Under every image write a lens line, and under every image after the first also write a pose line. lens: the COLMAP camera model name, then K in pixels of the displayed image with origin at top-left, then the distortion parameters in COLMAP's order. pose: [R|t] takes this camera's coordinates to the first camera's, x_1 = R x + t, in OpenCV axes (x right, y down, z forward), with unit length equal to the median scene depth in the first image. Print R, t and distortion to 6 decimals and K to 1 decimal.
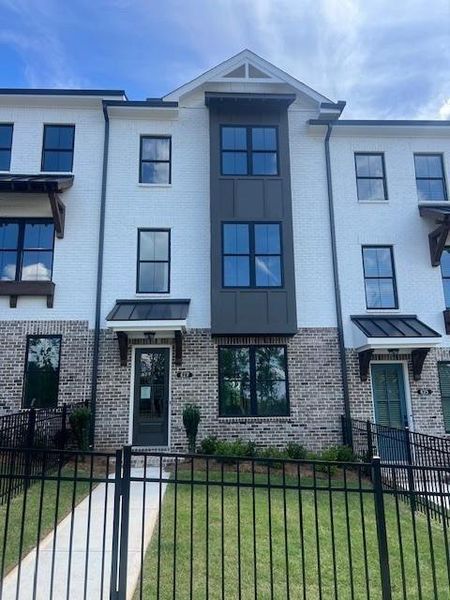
lens RADIAL K [[452.0, 0, 229.5], [0, 452.0, 300.5], [0, 0, 1]] dist [0.020020, -0.023207]
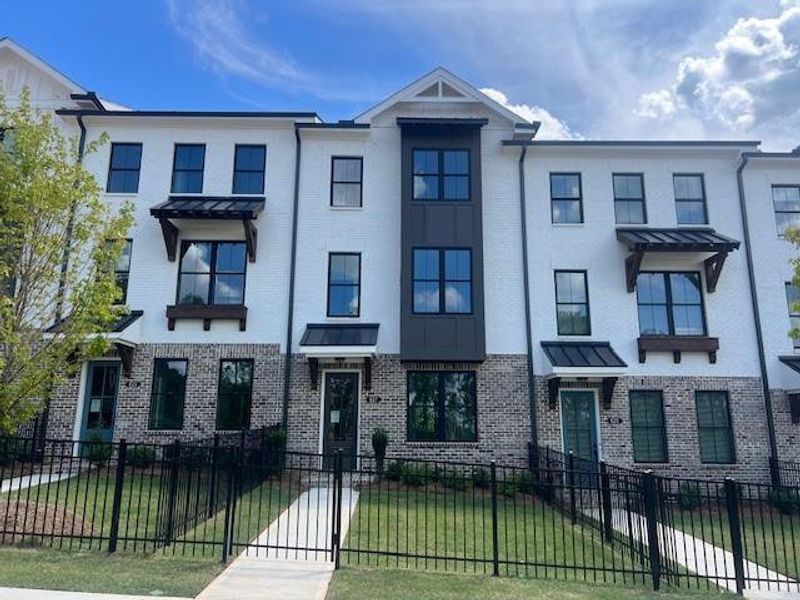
lens RADIAL K [[585.4, 0, 411.2], [0, 585.4, 294.1], [0, 0, 1]] dist [0.032062, -0.031255]
pose [[0.999437, 0.010037, -0.032016, 0.023148], [-0.010289, 0.999917, -0.007691, -0.059951], [0.031937, 0.008016, 0.999458, -0.298168]]
